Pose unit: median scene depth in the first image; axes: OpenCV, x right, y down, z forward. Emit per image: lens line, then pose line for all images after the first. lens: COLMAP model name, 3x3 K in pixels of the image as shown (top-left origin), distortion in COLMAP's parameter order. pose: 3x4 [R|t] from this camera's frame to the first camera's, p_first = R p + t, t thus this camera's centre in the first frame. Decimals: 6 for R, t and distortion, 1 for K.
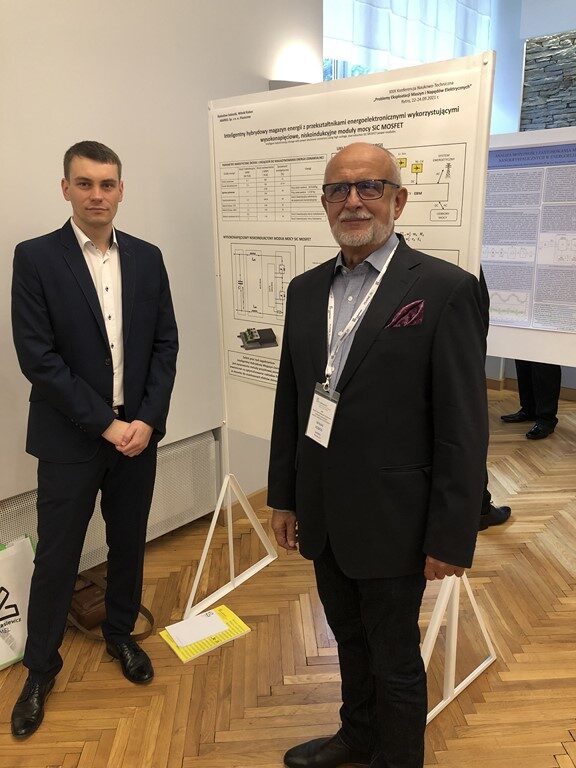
lens RADIAL K [[676.1, 0, 288.0], [0, 676.1, 384.0], [0, 0, 1]] dist [-0.007772, -0.012323]
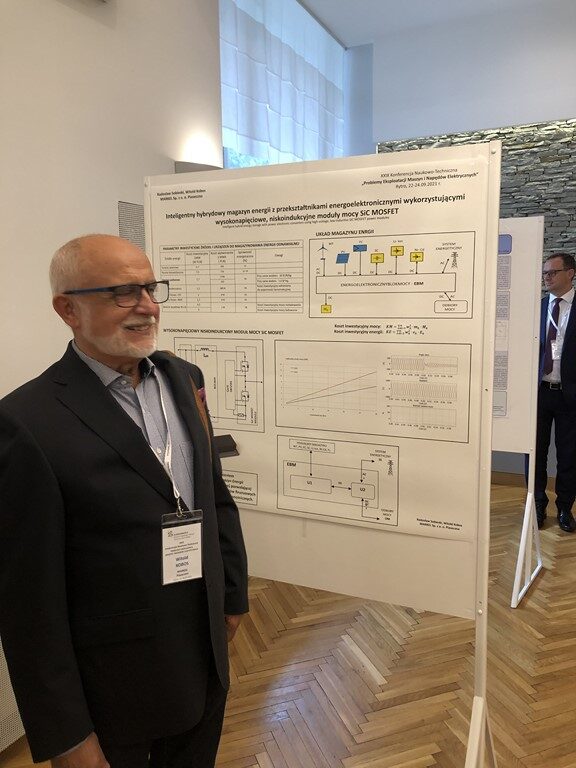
lens RADIAL K [[676.1, 0, 288.0], [0, 676.1, 384.0], [0, 0, 1]] dist [-0.007772, -0.012323]
pose [[0.959164, -0.030248, 0.281230, -0.229240], [0.065503, 0.990991, -0.116818, -0.048570], [-0.275163, 0.130469, 0.952504, 0.182173]]
